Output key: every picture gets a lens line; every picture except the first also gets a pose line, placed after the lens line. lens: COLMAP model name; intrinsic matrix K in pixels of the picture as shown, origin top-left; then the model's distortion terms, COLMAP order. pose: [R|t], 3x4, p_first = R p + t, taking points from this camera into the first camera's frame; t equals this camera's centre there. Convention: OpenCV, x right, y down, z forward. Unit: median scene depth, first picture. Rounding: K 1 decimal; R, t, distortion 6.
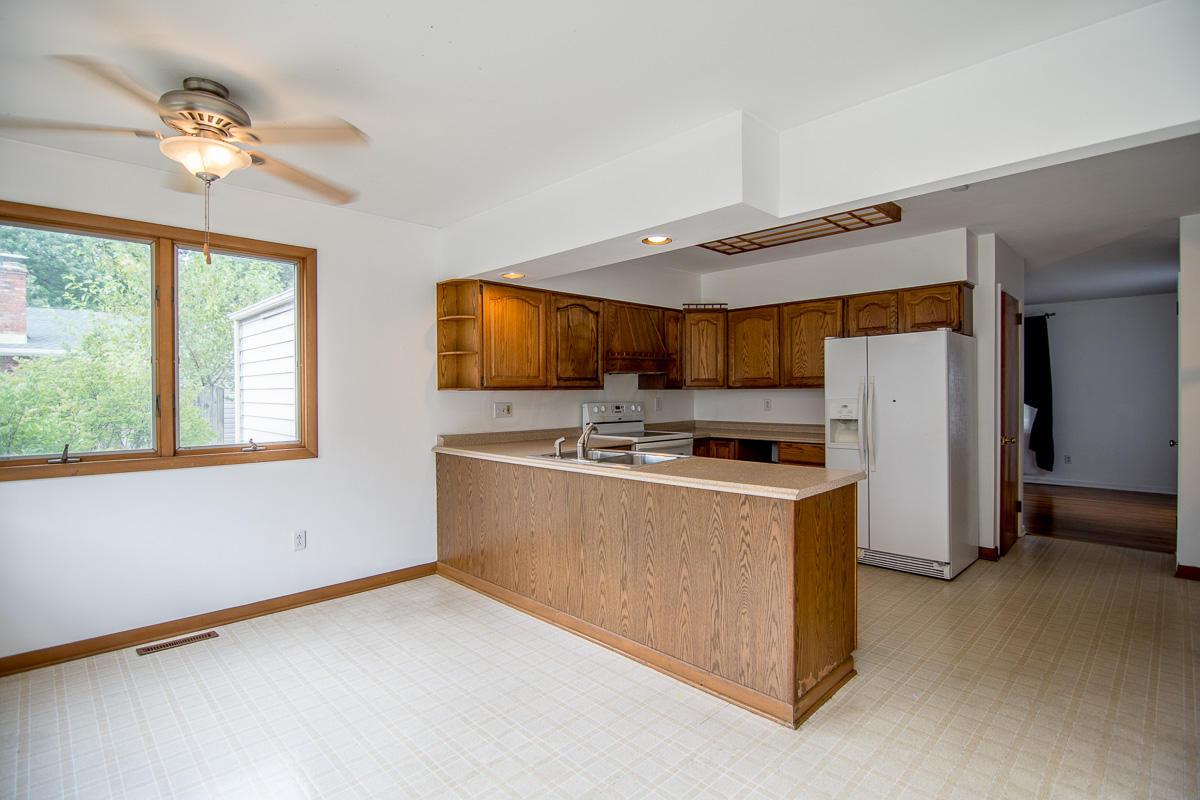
lens RADIAL K [[581.5, 0, 595.4], [0, 581.5, 398.0], [0, 0, 1]] dist [-0.001062, -0.016468]
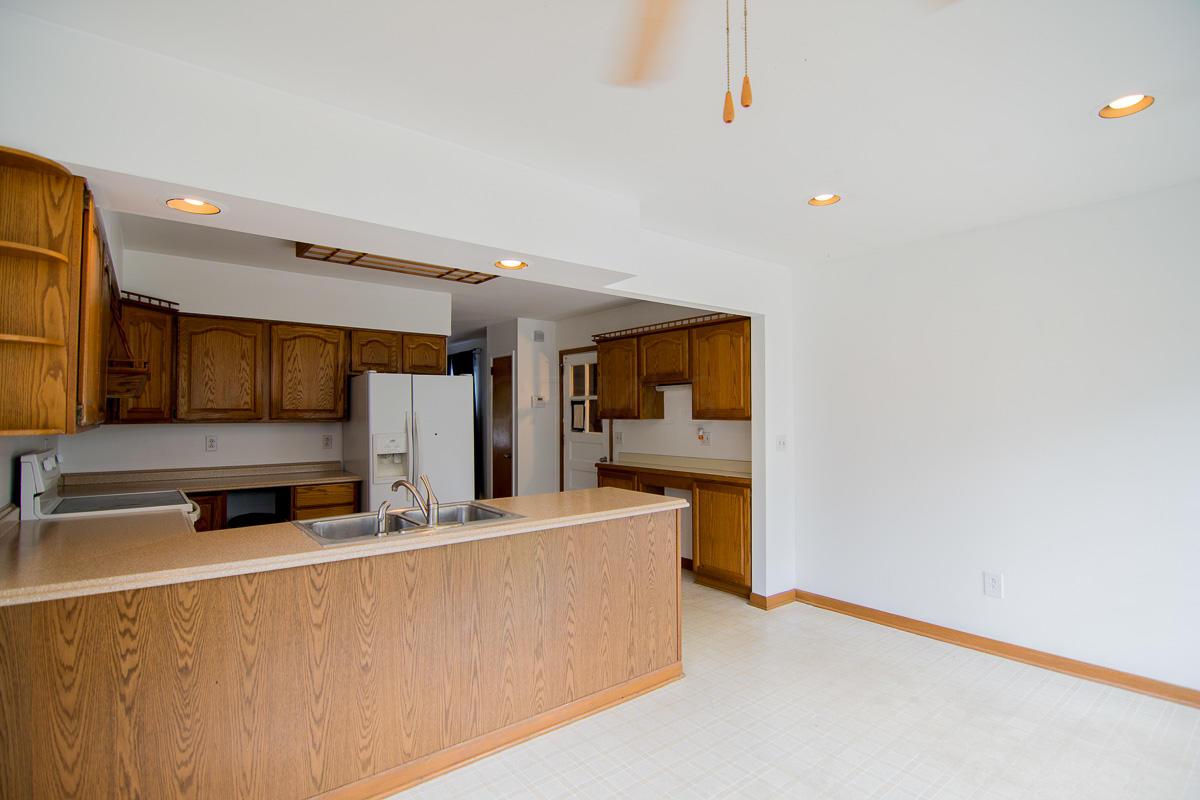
lens RADIAL K [[581.5, 0, 595.4], [0, 581.5, 398.0], [0, 0, 1]] dist [-0.001062, -0.016468]
pose [[0.099984, 0.036060, 0.994335, -0.699895], [0.011627, 0.999232, -0.037407, -0.023362], [-0.994921, 0.015301, 0.099488, 0.699751]]
